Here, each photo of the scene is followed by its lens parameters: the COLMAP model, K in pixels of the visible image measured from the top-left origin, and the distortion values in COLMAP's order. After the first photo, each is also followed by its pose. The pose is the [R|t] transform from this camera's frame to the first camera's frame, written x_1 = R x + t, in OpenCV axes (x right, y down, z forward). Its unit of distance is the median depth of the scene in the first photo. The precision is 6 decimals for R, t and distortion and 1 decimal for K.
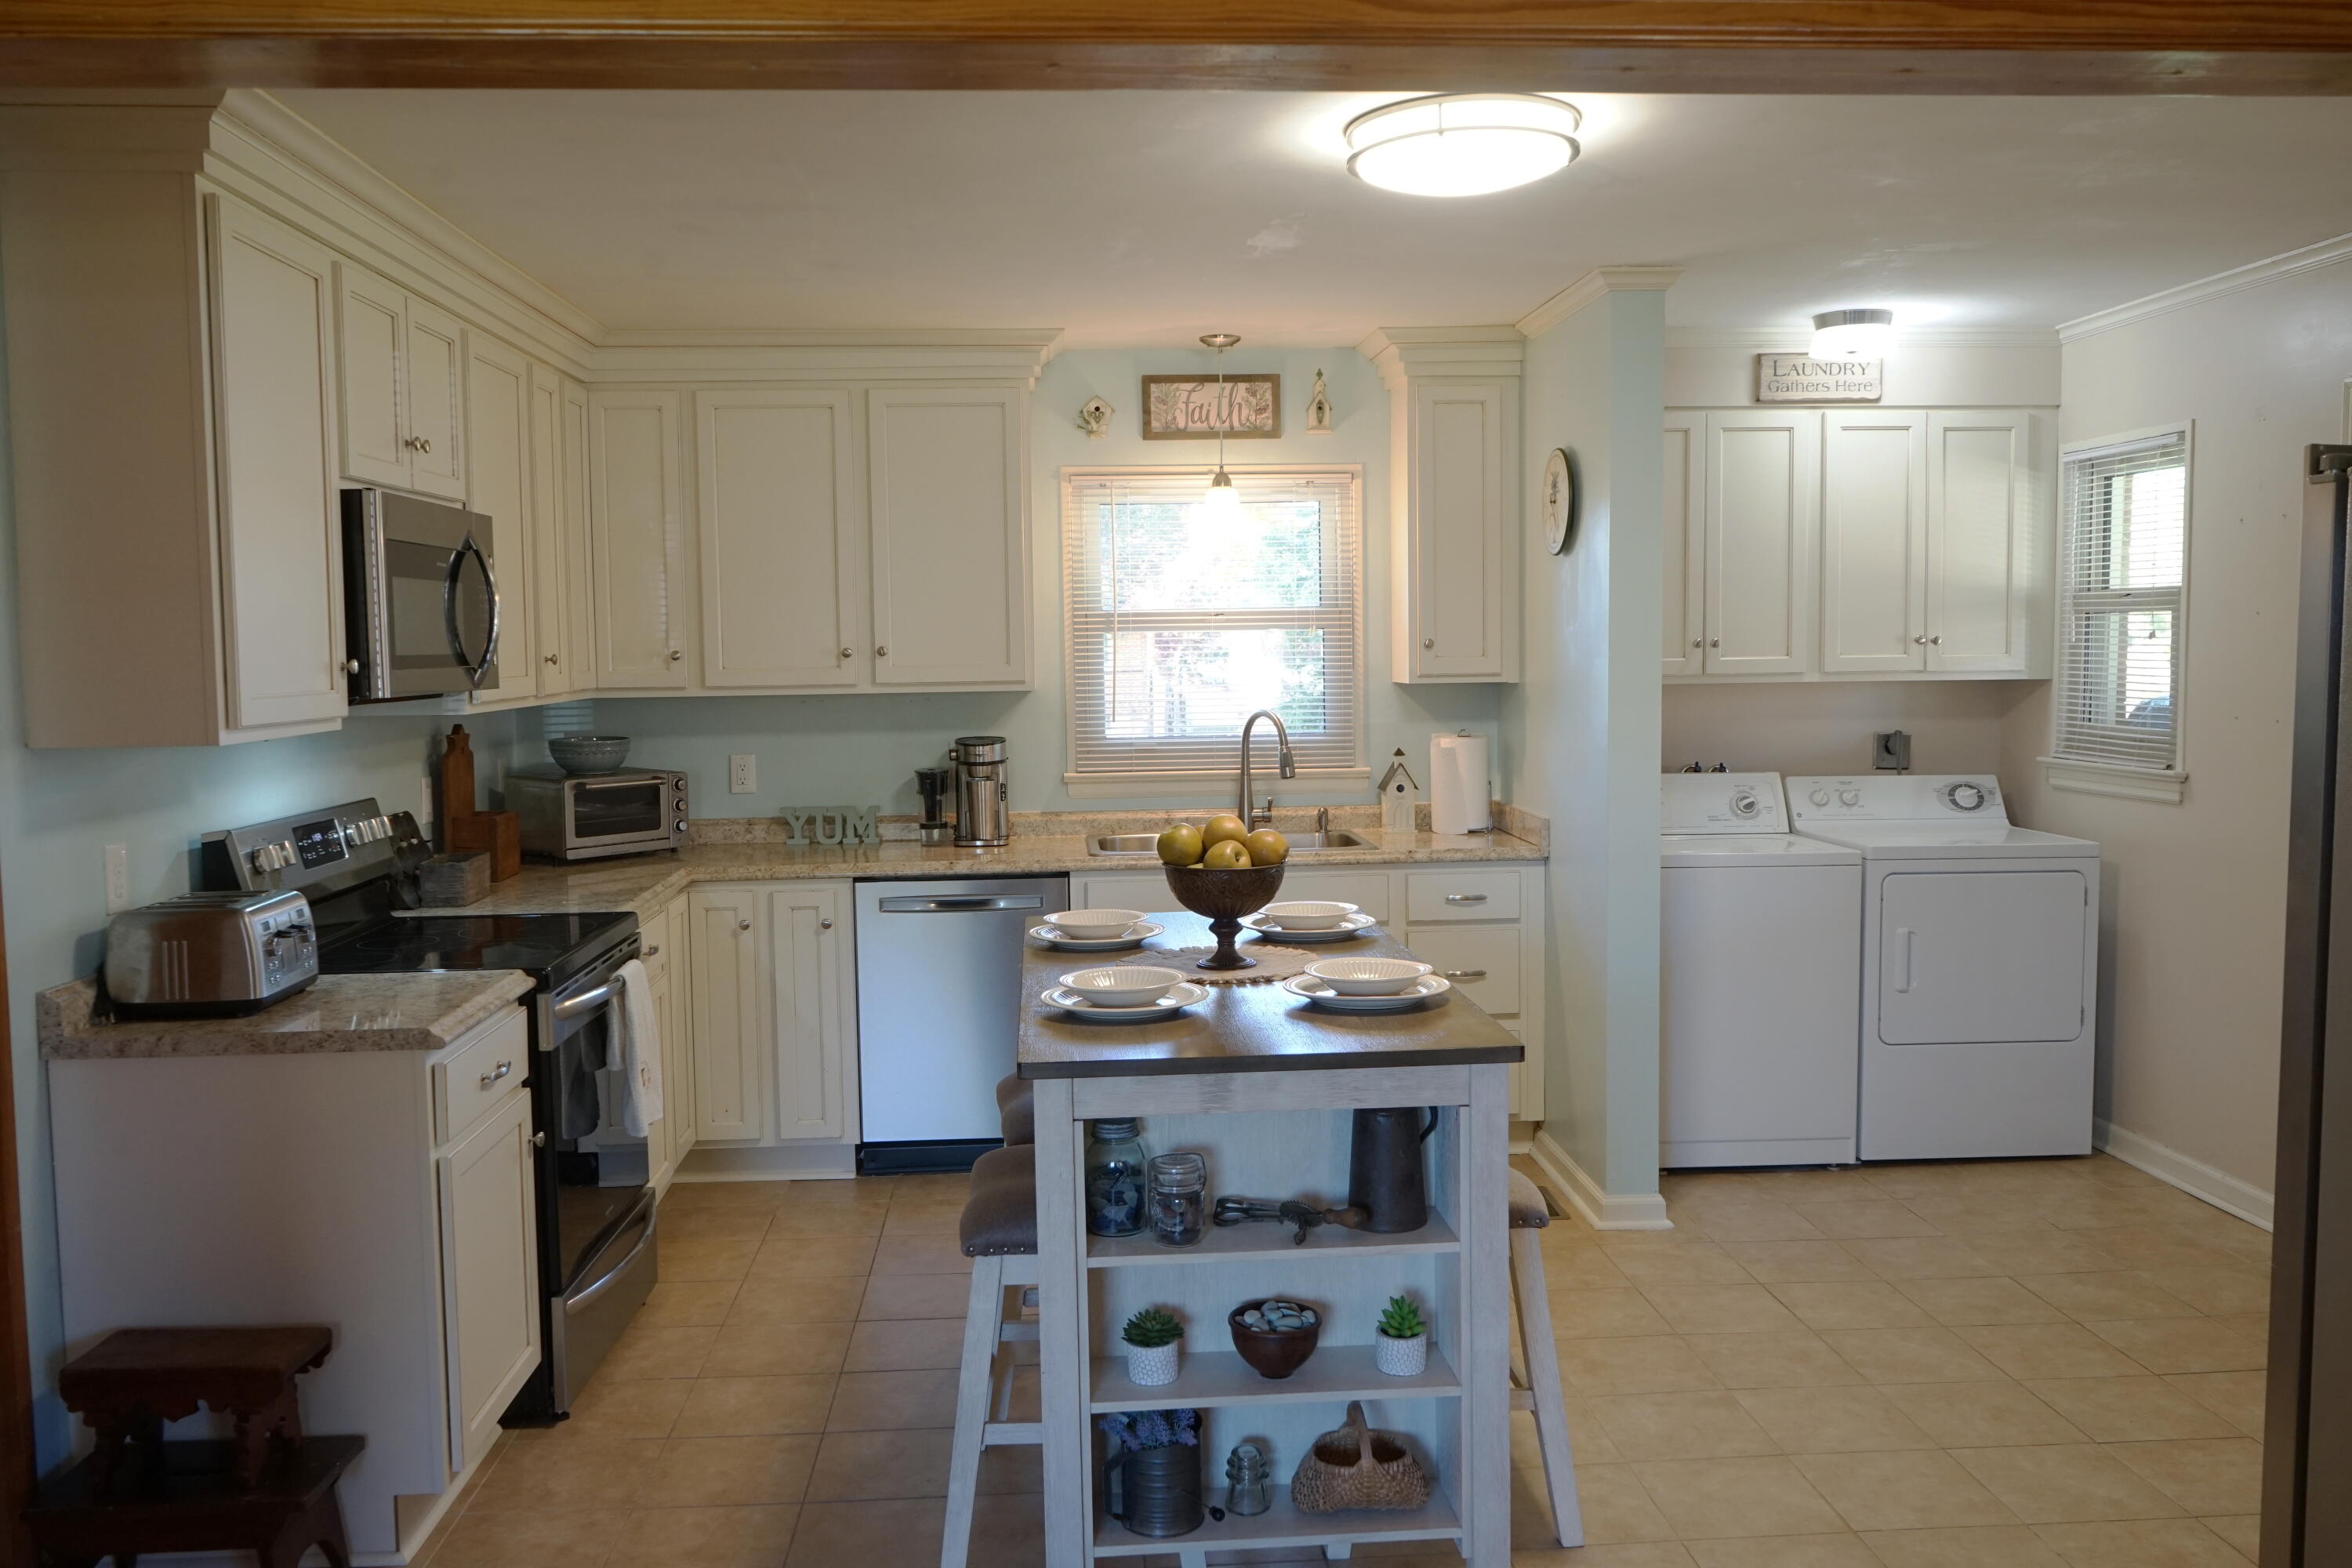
lens RADIAL K [[1873.3, 0, 1172.4], [0, 1873.3, 778.4], [0, 0, 1]] dist [-0.008803, 0.008533]
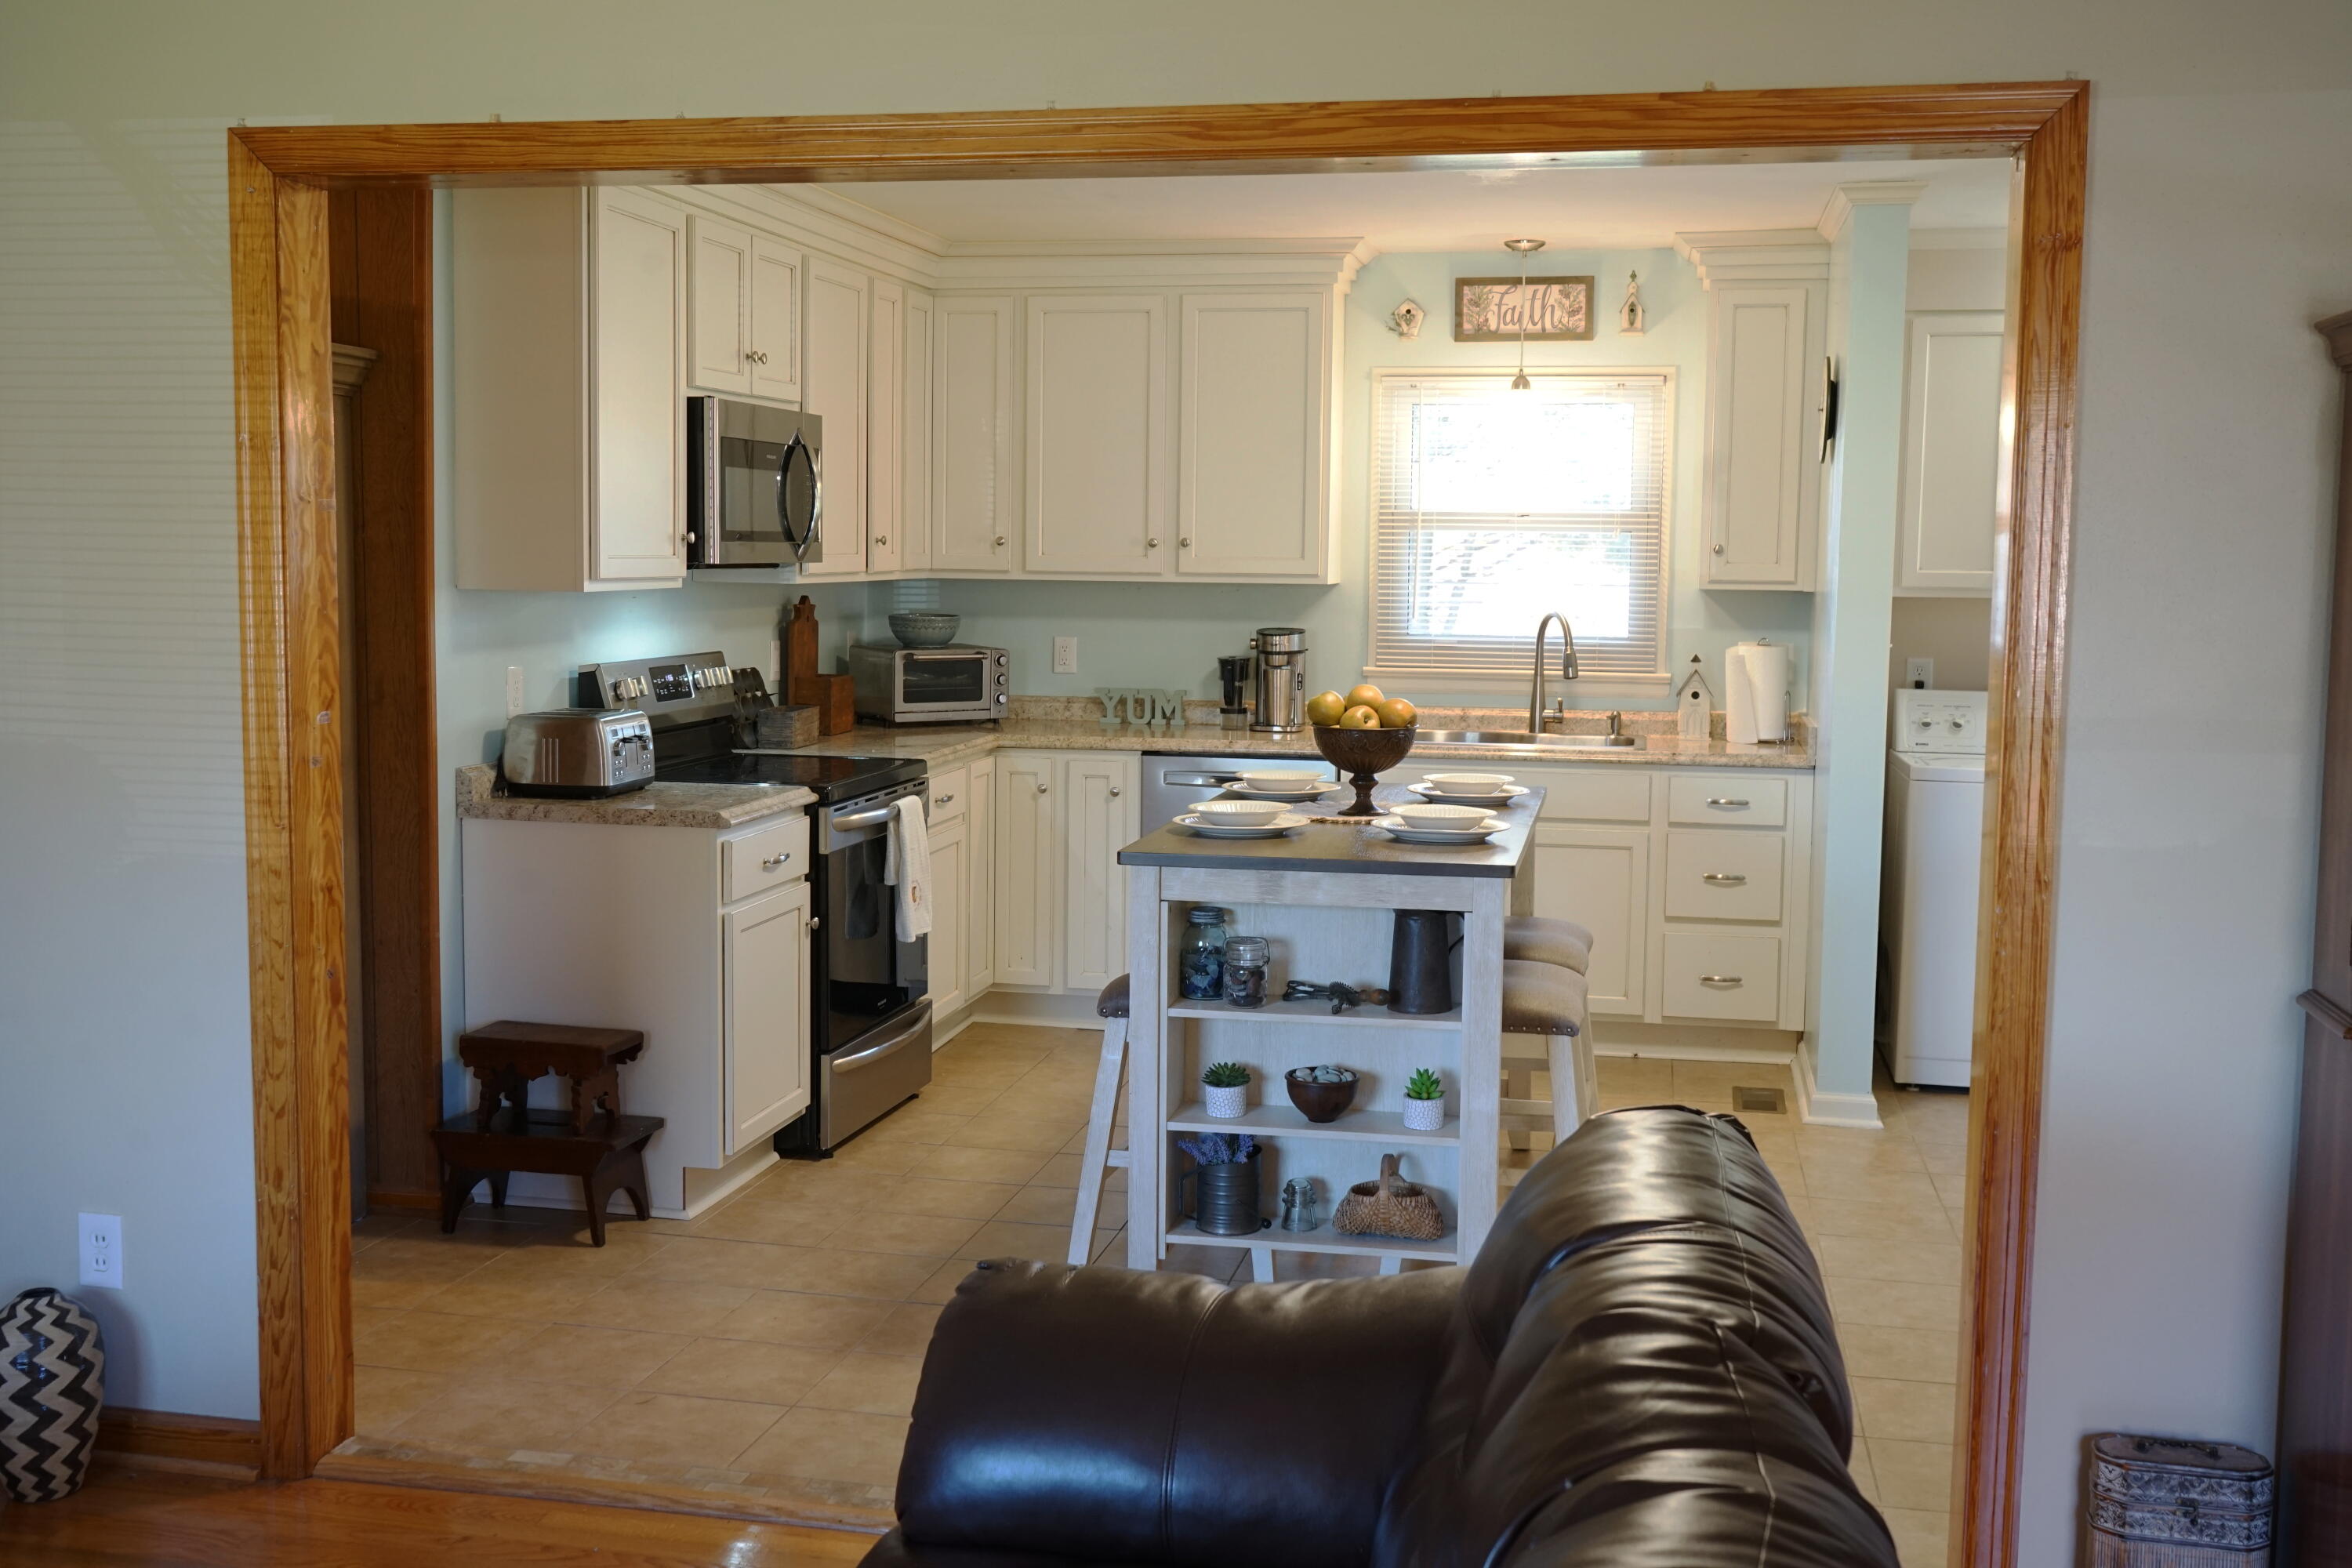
lens RADIAL K [[2353.1, 0, 1175.5], [0, 2353.1, 779.0], [0, 0, 1]] dist [0.002245, 0.000000]
pose [[0.963792, 0.052487, -0.261440, 0.213616], [-0.045980, 0.998463, 0.030948, 0.027446], [0.262662, -0.017806, 0.964723, -0.319135]]
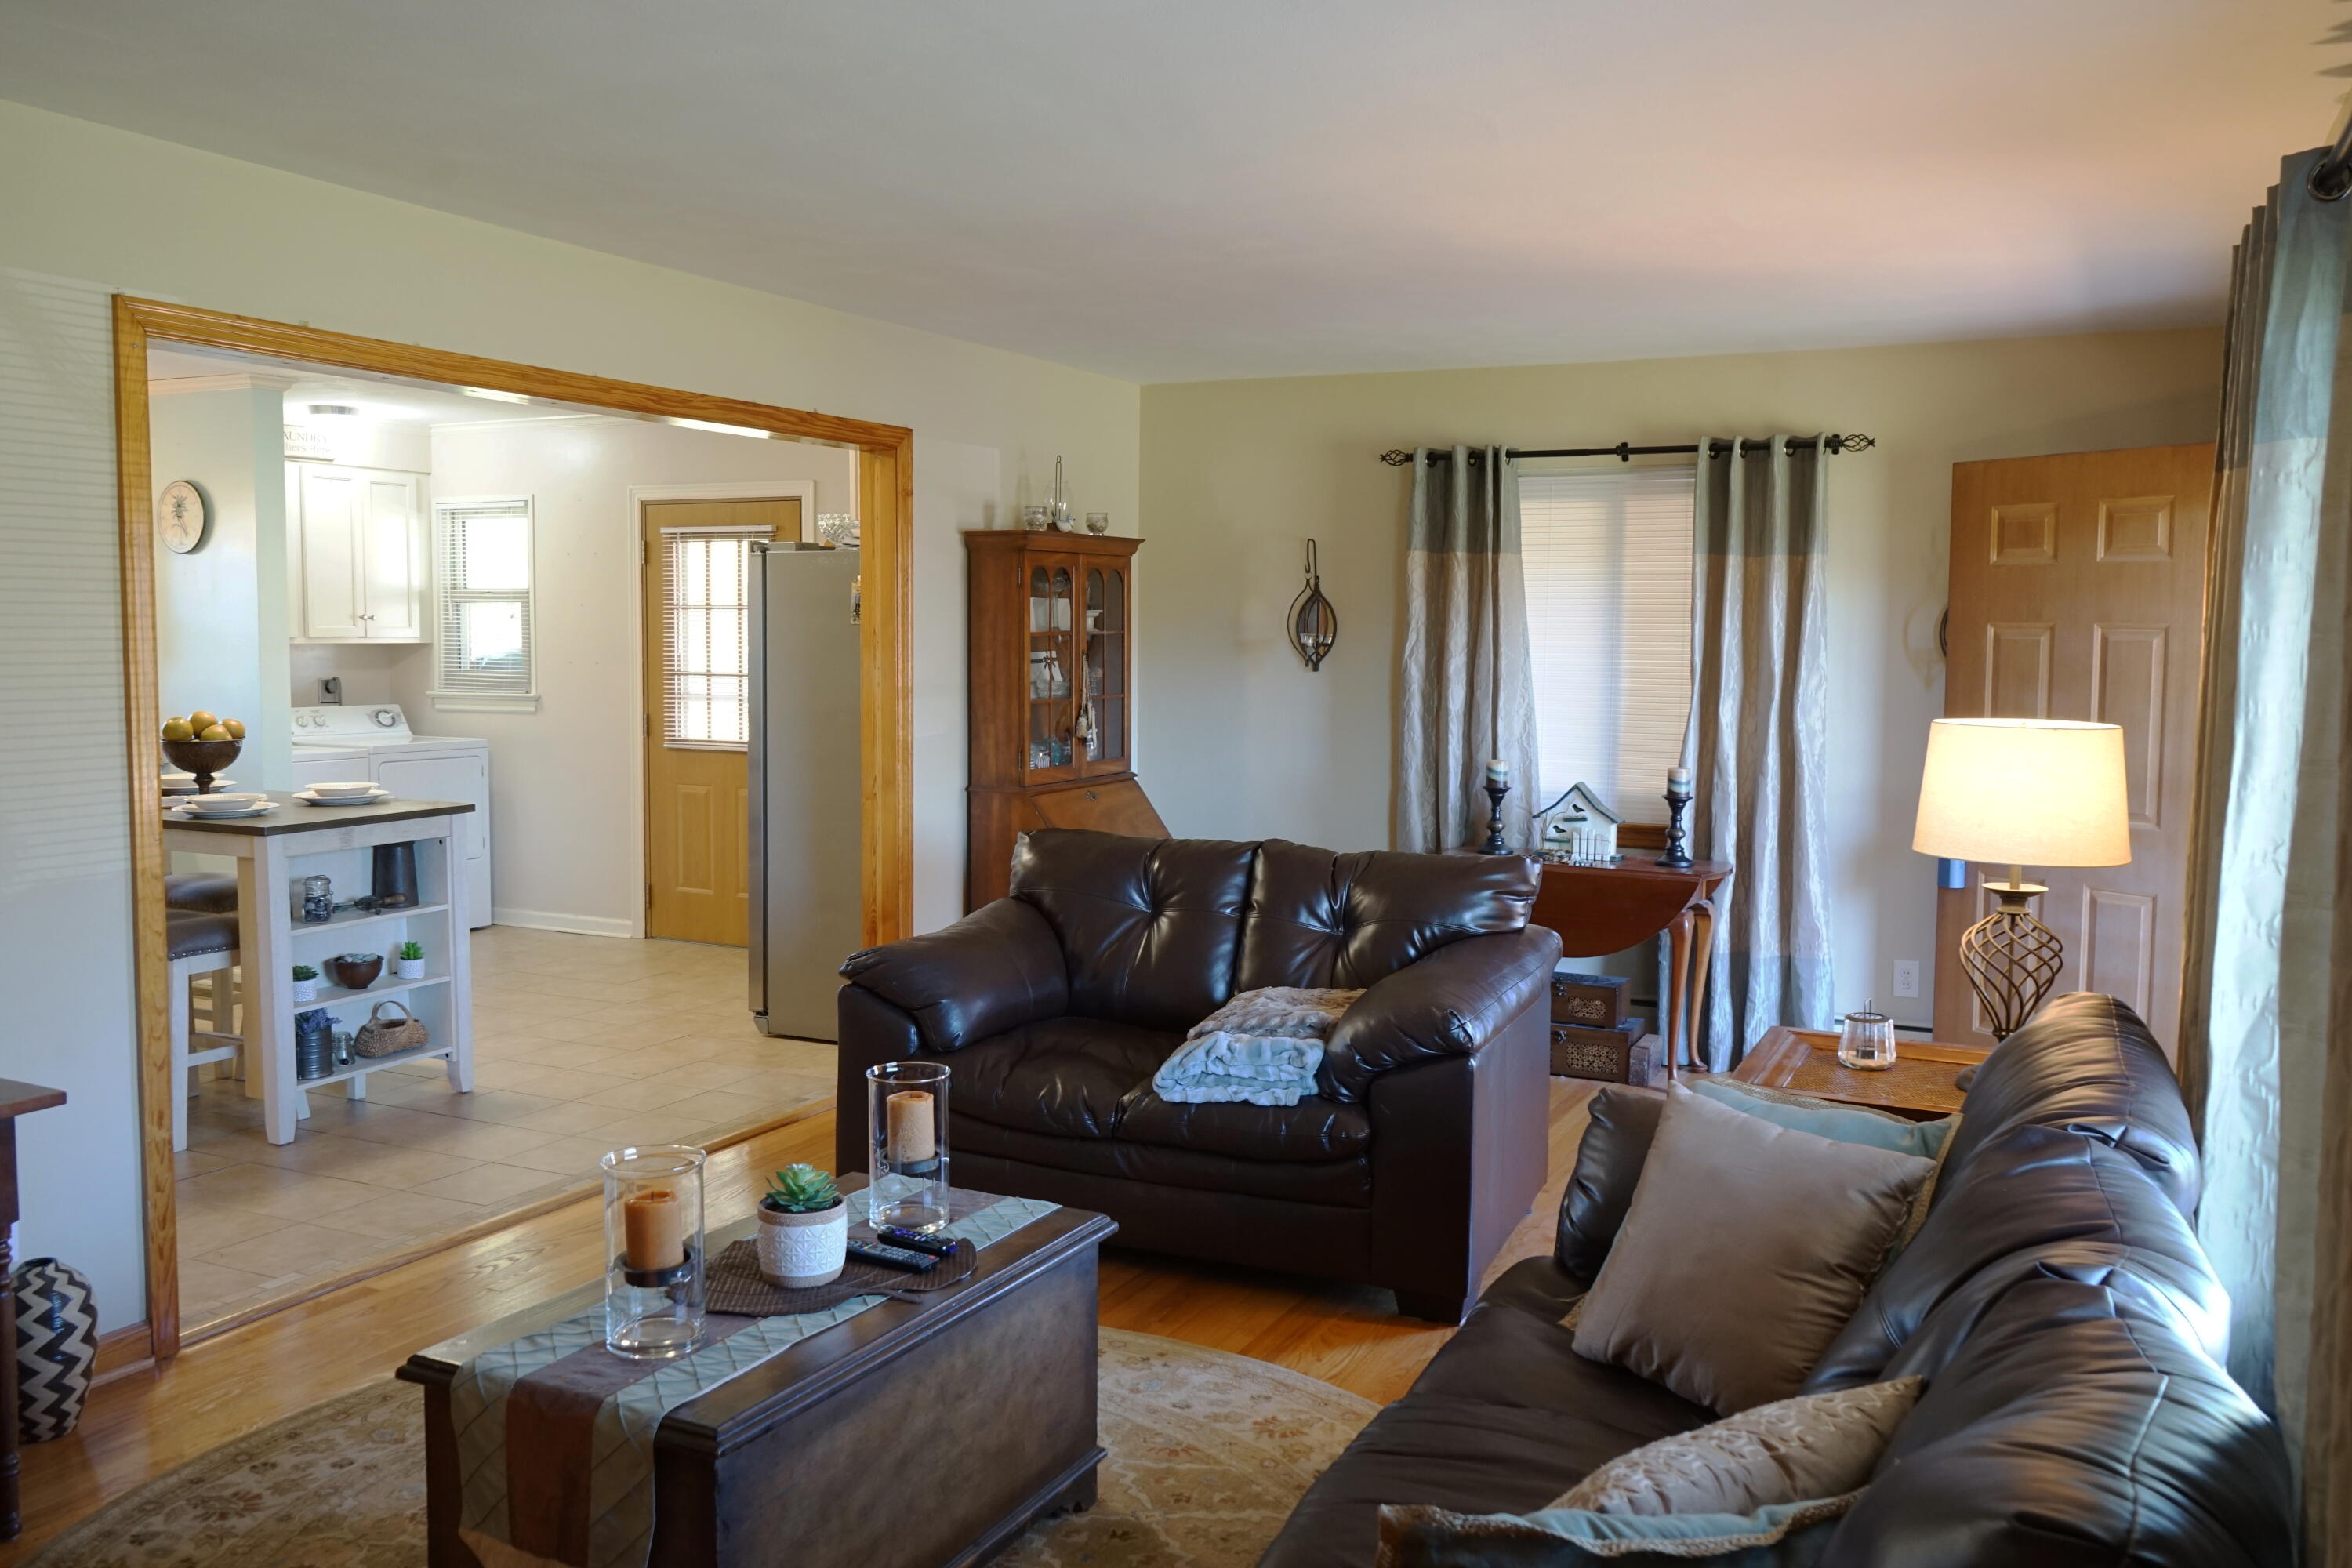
lens RADIAL K [[1873.3, 0, 1174.9], [0, 1873.3, 781.8], [0, 0, 1]] dist [-0.008803, 0.008533]
pose [[0.503391, -0.054768, 0.862321, -0.692384], [0.049522, 0.998177, 0.034487, 0.048558], [-0.862639, 0.025343, 0.505185, -0.415367]]
